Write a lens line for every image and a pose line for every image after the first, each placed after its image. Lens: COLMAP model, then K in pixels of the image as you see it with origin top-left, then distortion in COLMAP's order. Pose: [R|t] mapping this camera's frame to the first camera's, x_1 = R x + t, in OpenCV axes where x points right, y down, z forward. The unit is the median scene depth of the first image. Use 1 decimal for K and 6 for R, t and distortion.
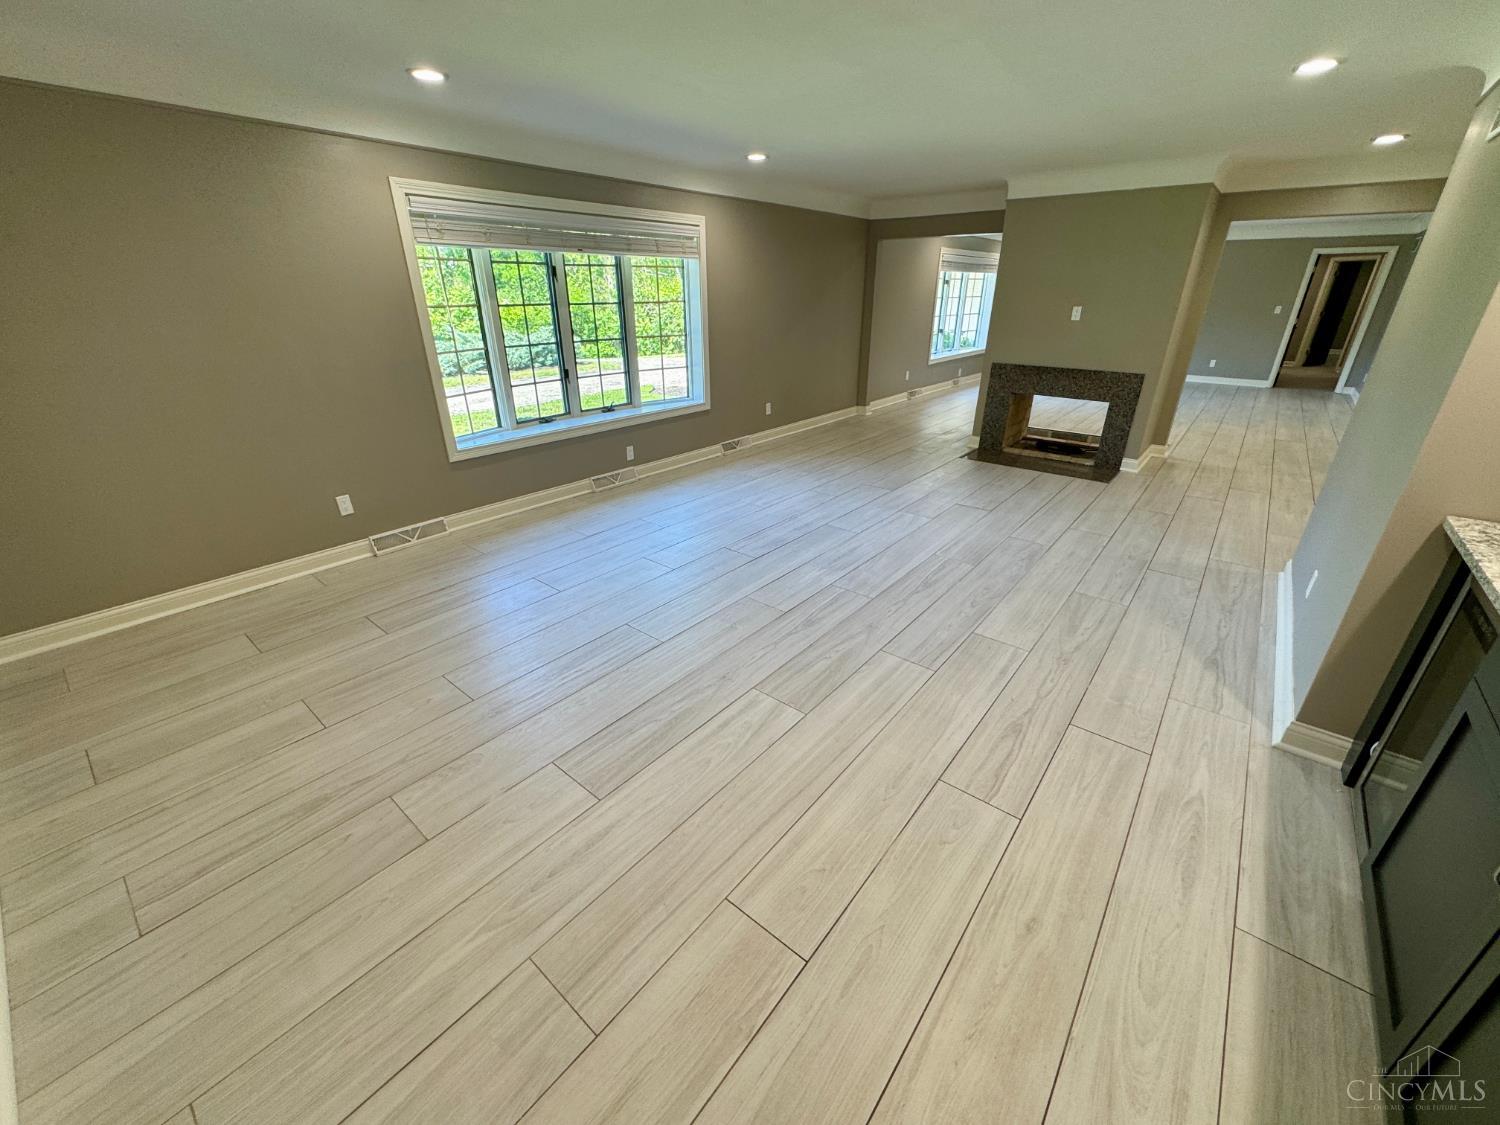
lens RADIAL K [[597.7, 0, 749.3], [0, 597.7, 557.7], [0, 0, 1]] dist [-0.002406, -0.000011]
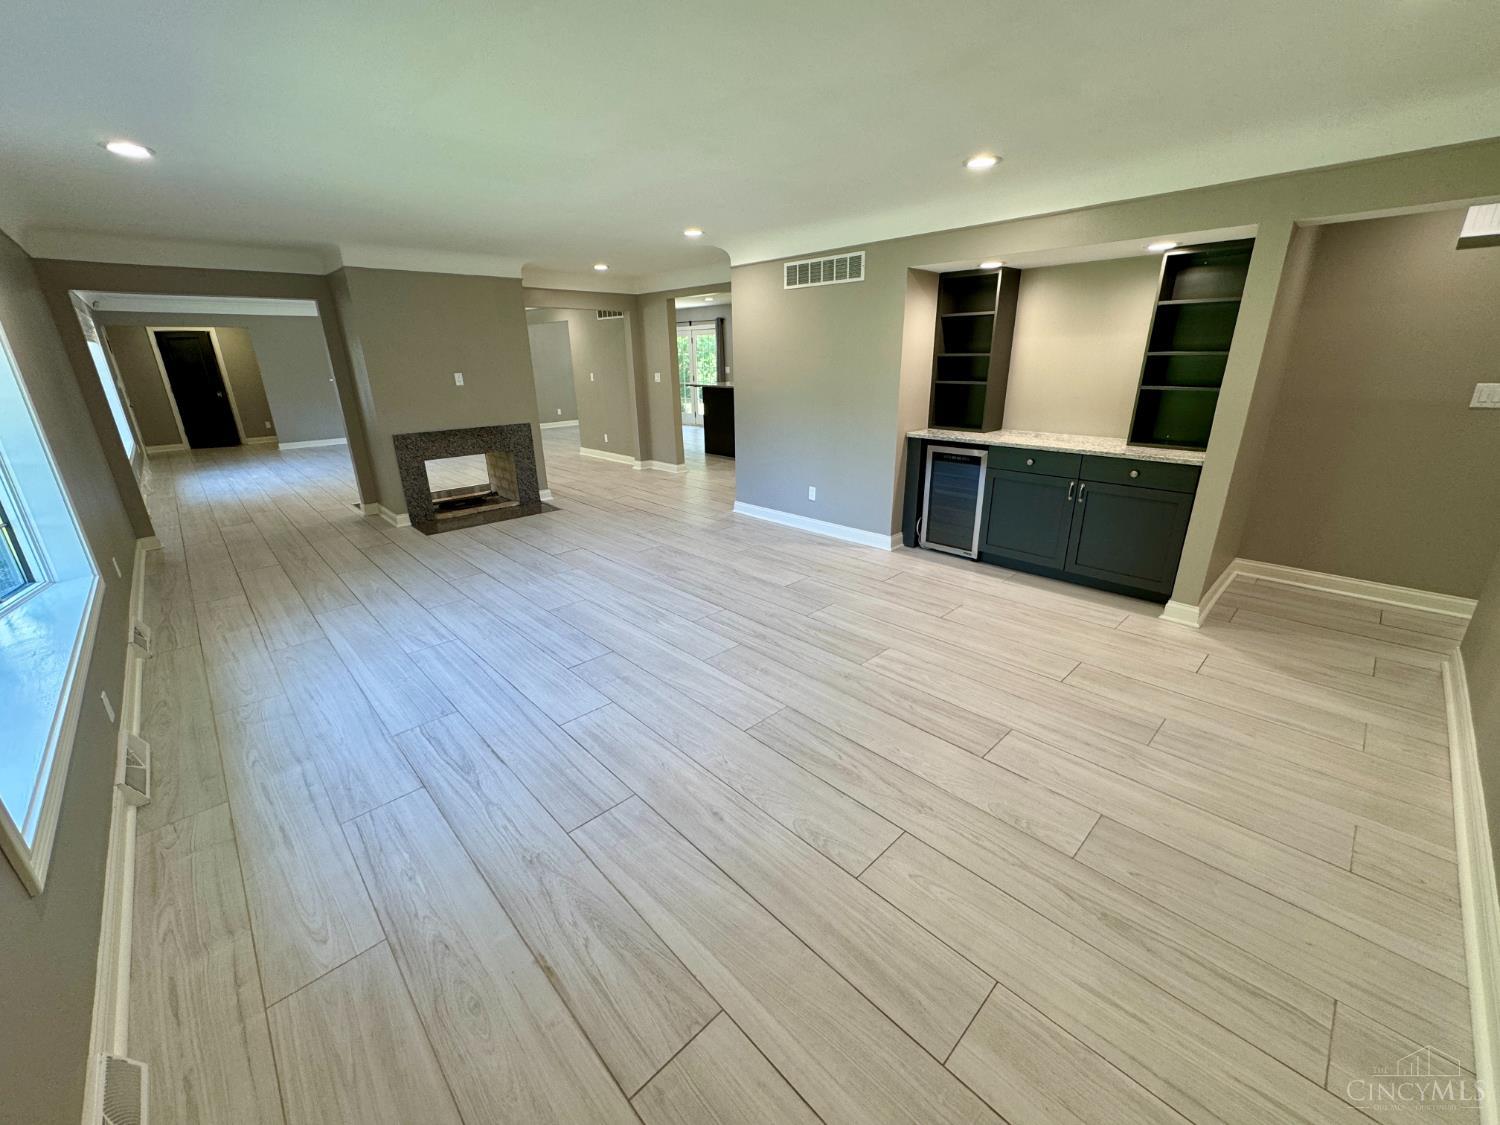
lens RADIAL K [[597.7, 0, 749.3], [0, 597.7, 557.7], [0, 0, 1]] dist [-0.002406, -0.000011]
pose [[0.118818, -0.322956, 0.938926, -0.810879], [0.420736, 0.872909, 0.247006, -0.274583], [-0.899368, 0.365691, 0.239597, 0.611976]]
